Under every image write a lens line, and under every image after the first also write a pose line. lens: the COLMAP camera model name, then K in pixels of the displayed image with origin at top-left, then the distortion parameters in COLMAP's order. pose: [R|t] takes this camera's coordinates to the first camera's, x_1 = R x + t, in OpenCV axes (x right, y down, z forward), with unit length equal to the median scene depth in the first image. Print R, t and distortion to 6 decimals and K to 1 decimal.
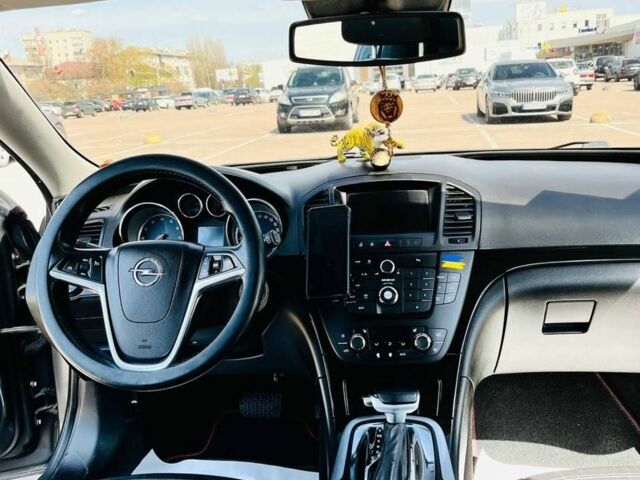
lens RADIAL K [[634.6, 0, 320.0], [0, 634.6, 240.0], [0, 0, 1]] dist [0.128701, -0.005648]
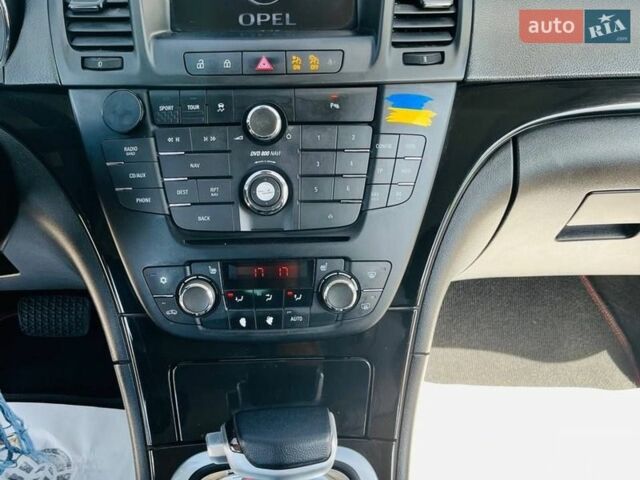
lens RADIAL K [[634.6, 0, 320.0], [0, 634.6, 240.0], [0, 0, 1]] dist [0.128701, -0.005648]
pose [[0.983244, -0.032431, 0.179386, 0.063465], [-0.026453, 0.948249, 0.316425, -0.018931], [-0.180365, -0.315868, 0.931502, 0.567299]]
